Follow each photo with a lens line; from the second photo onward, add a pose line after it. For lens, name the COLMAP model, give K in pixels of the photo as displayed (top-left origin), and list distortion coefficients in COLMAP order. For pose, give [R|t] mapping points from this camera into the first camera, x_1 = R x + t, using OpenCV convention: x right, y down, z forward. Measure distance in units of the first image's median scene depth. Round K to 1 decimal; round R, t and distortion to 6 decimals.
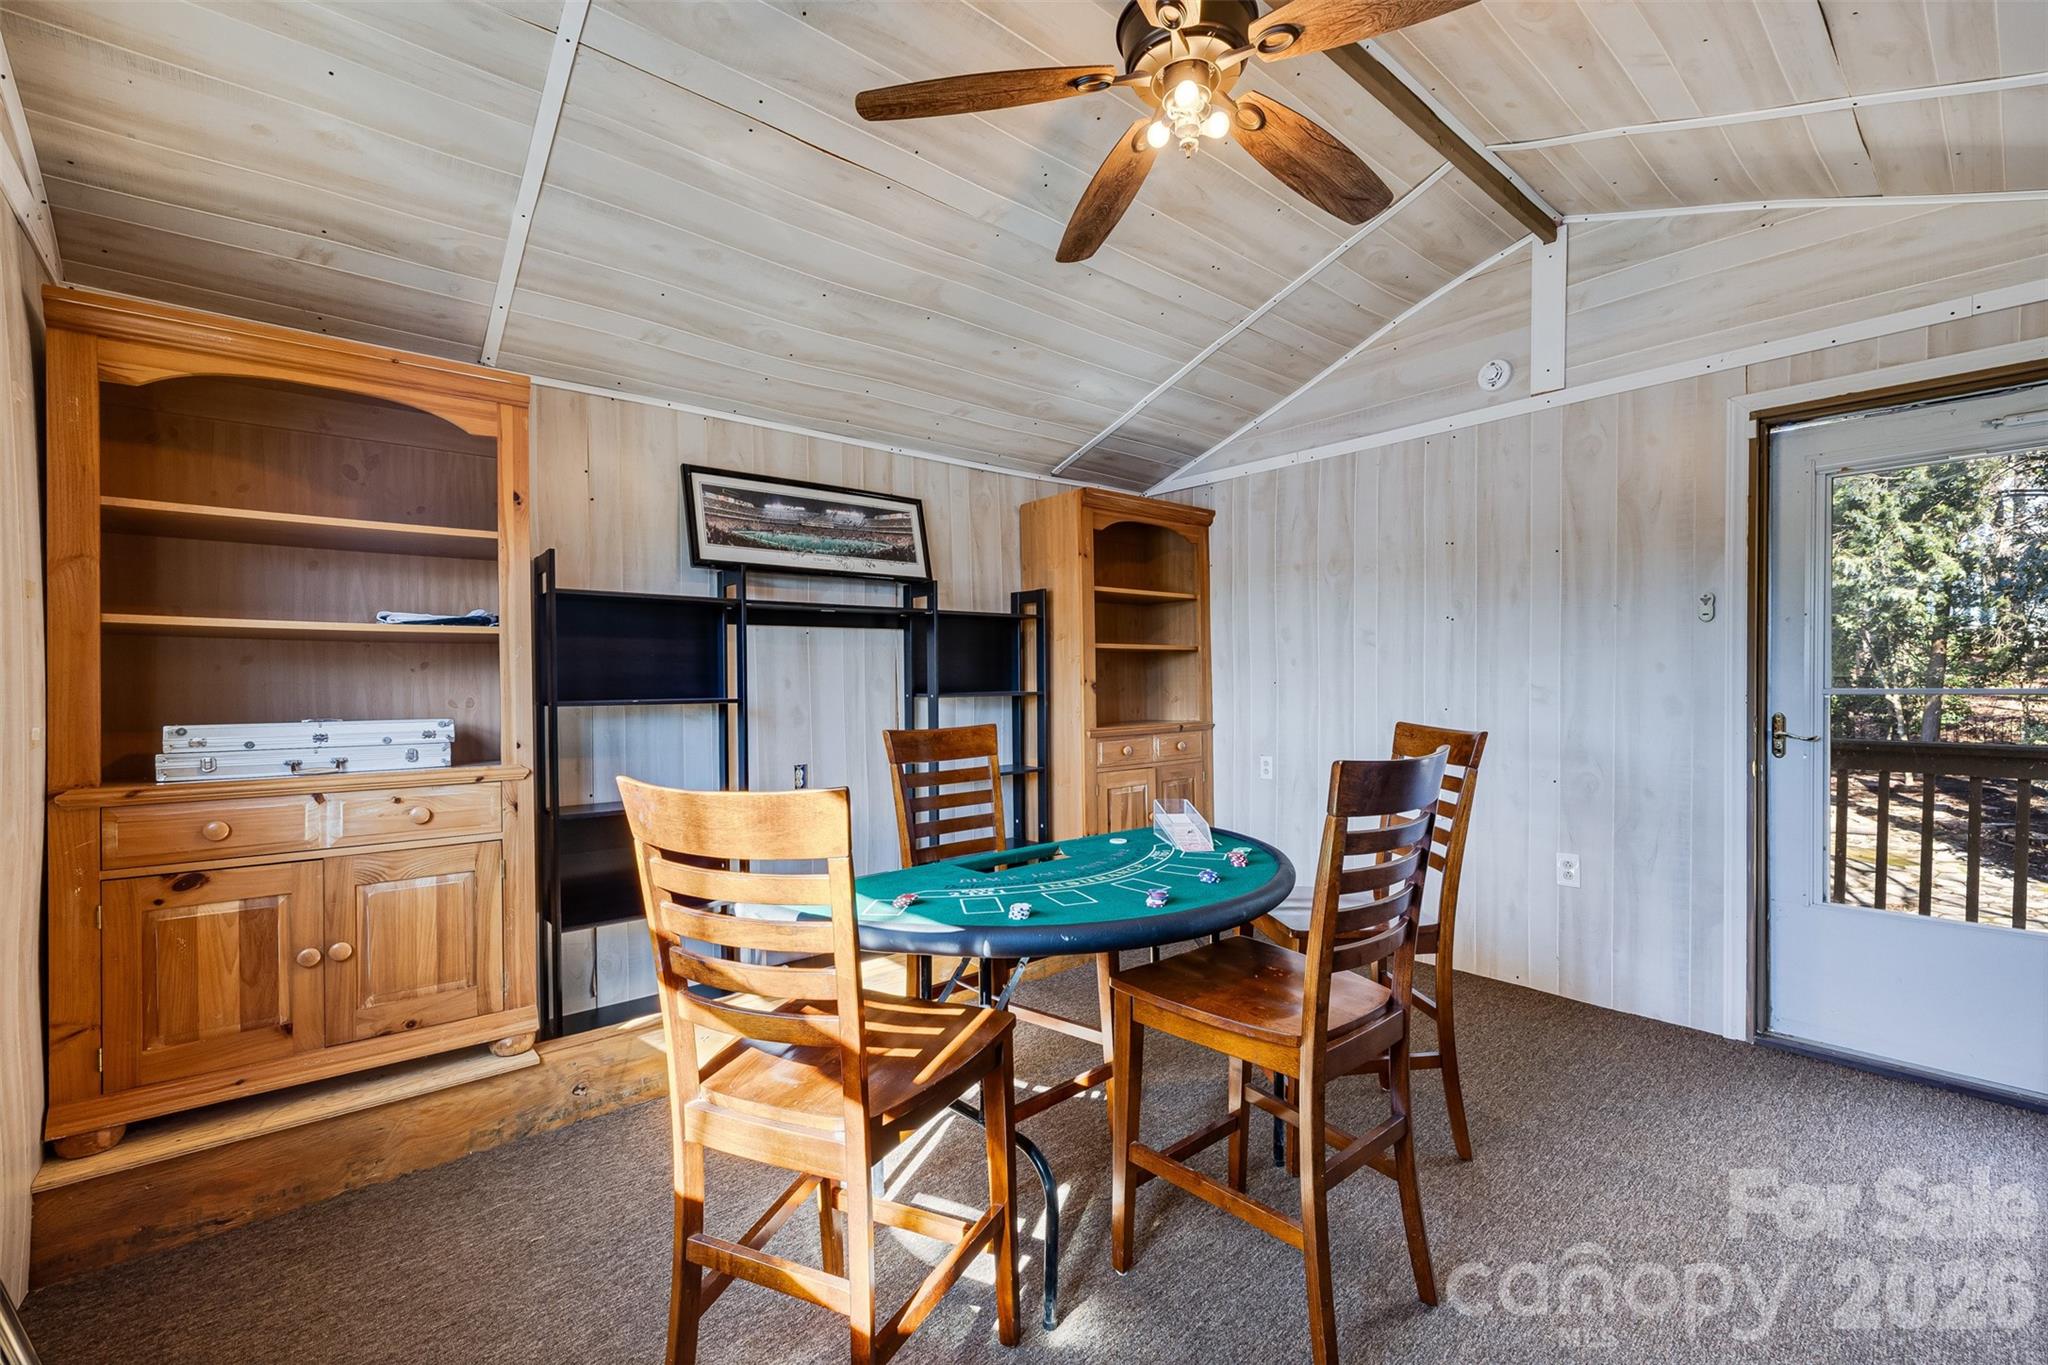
lens RADIAL K [[900.9, 0, 1018.3], [0, 900.9, 686.8], [0, 0, 1]] dist [0.001615, -0.000113]
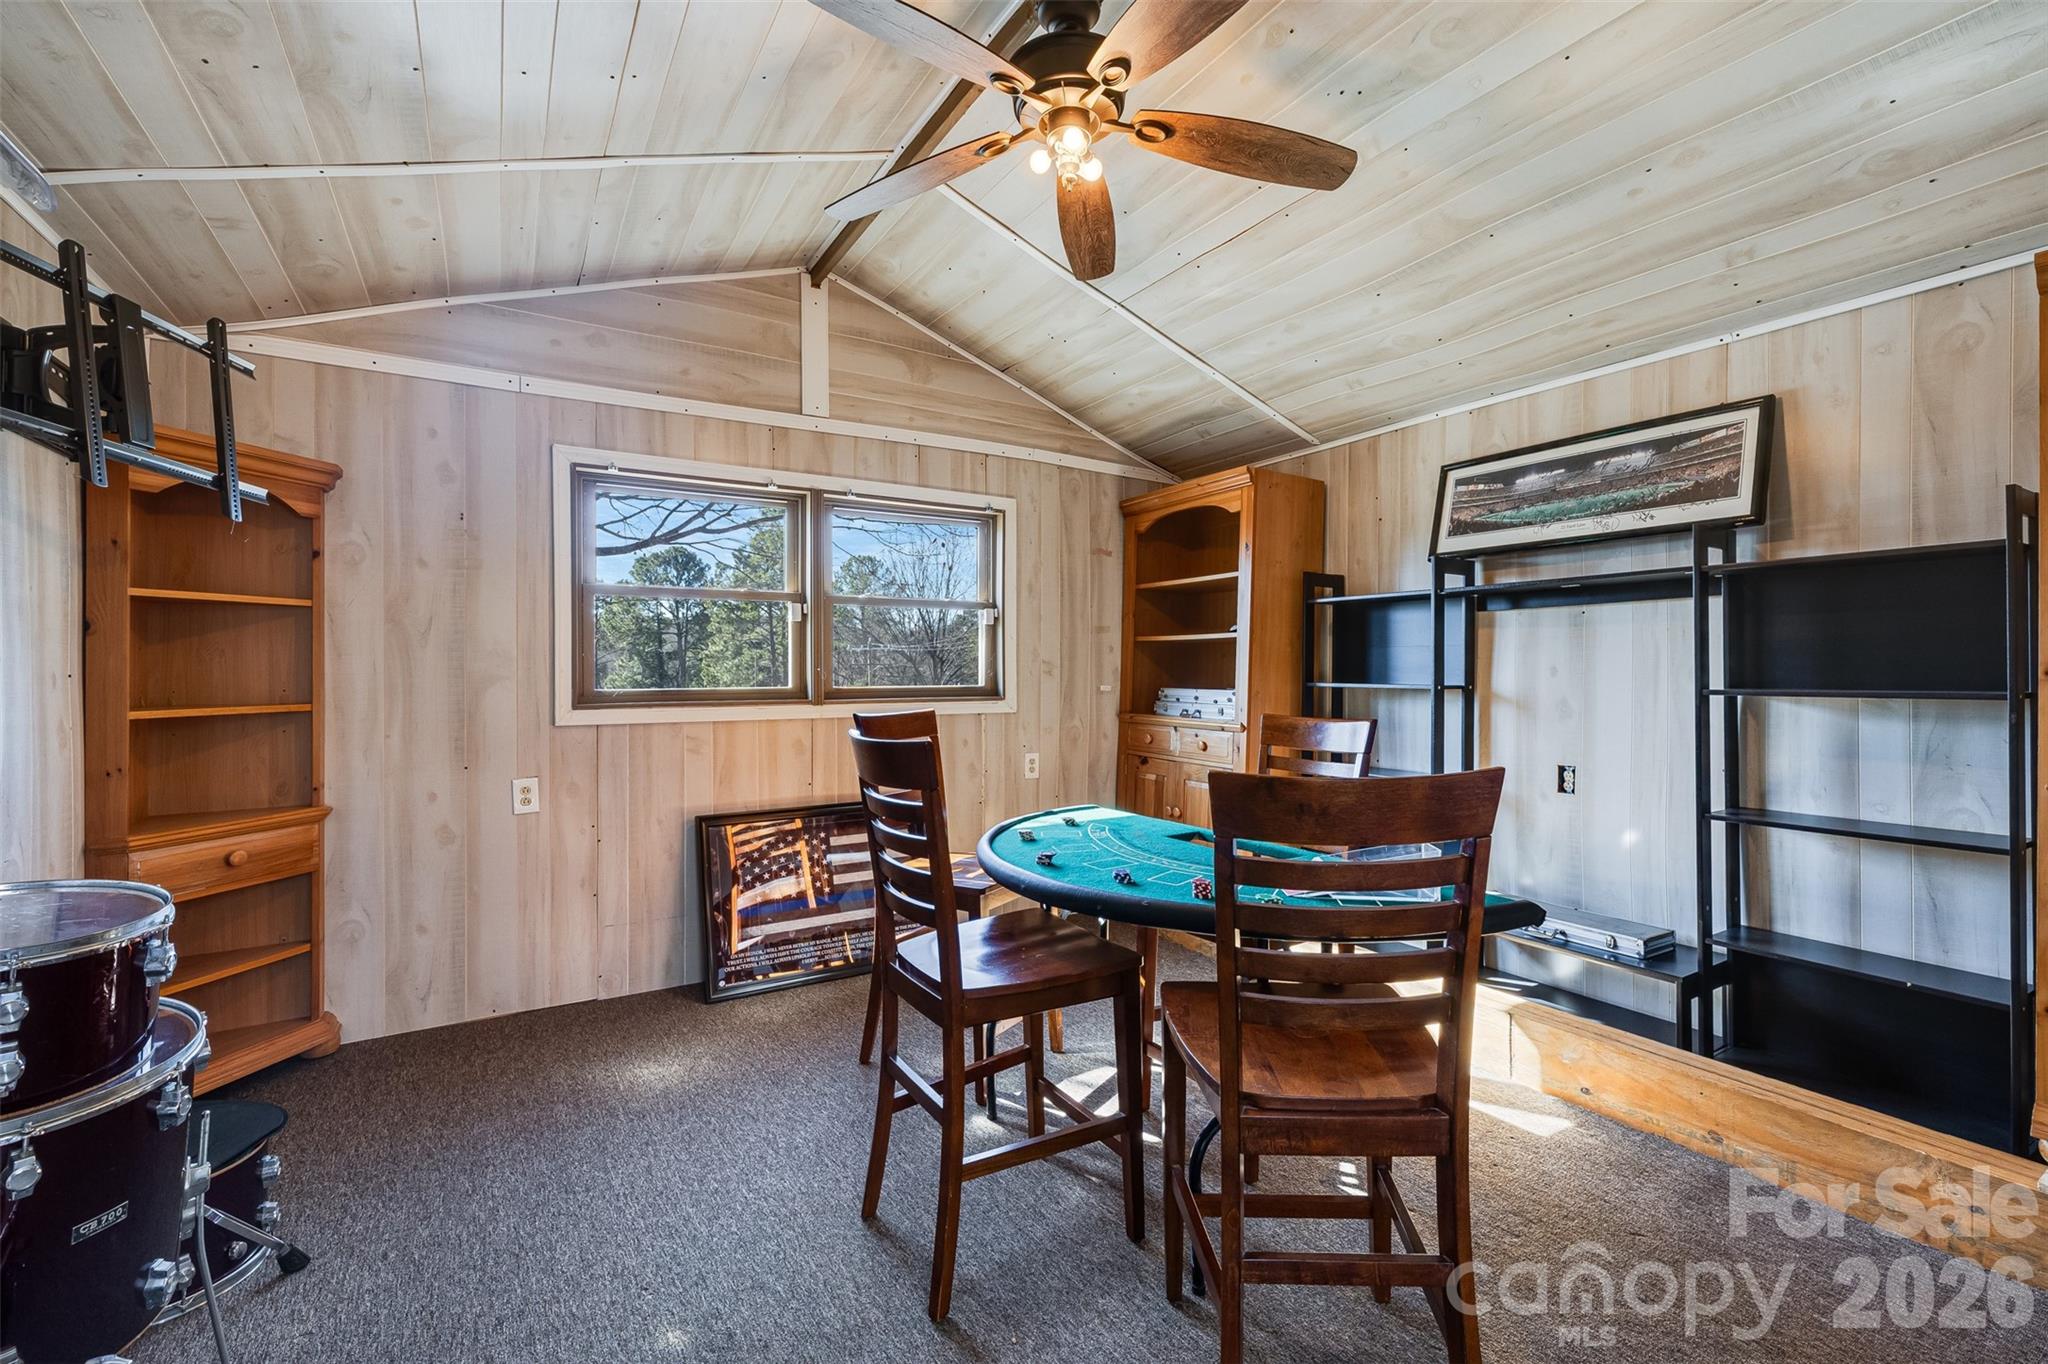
lens RADIAL K [[900.9, 0, 1021.9], [0, 900.9, 674.9], [0, 0, 1]] dist [0.001615, -0.000113]
pose [[-0.187665, 0.014321, -0.982129, 0.711531], [-0.002930, 0.999881, 0.015139, -0.011520], [0.982229, 0.005718, -0.187601, 0.643718]]
